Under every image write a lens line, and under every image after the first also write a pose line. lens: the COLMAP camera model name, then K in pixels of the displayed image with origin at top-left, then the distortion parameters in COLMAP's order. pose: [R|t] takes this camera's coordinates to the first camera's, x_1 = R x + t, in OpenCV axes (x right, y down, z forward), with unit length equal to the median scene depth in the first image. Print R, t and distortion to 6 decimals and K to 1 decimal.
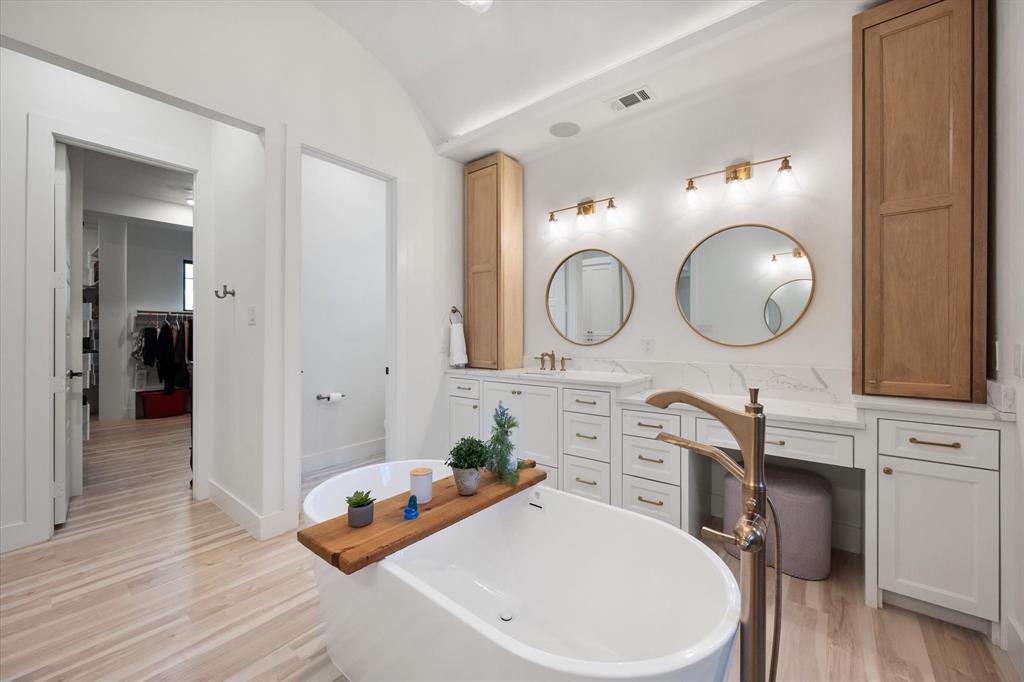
lens RADIAL K [[400.4, 0, 513.7], [0, 400.4, 337.6], [0, 0, 1]] dist [-0.000879, -0.000583]
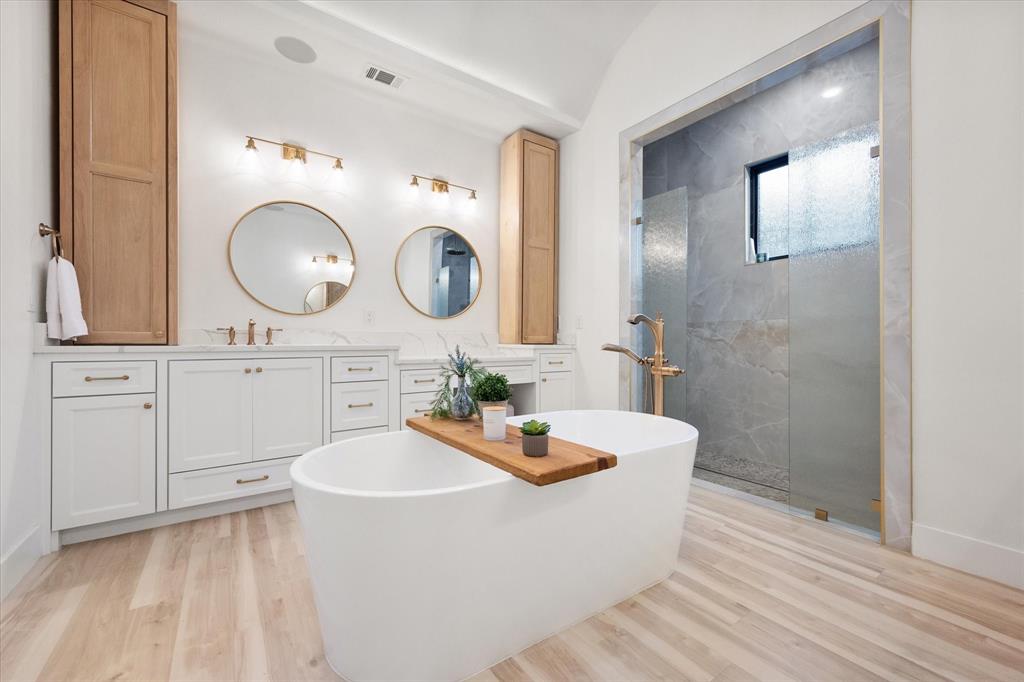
lens RADIAL K [[400.4, 0, 512.5], [0, 400.4, 342.4], [0, 0, 1]] dist [-0.000879, -0.000583]
pose [[0.287377, -0.000302, 0.957817, -0.604071], [0.003205, 0.999995, -0.000646, 0.097438], [-0.957812, 0.003256, 0.287376, 0.377627]]
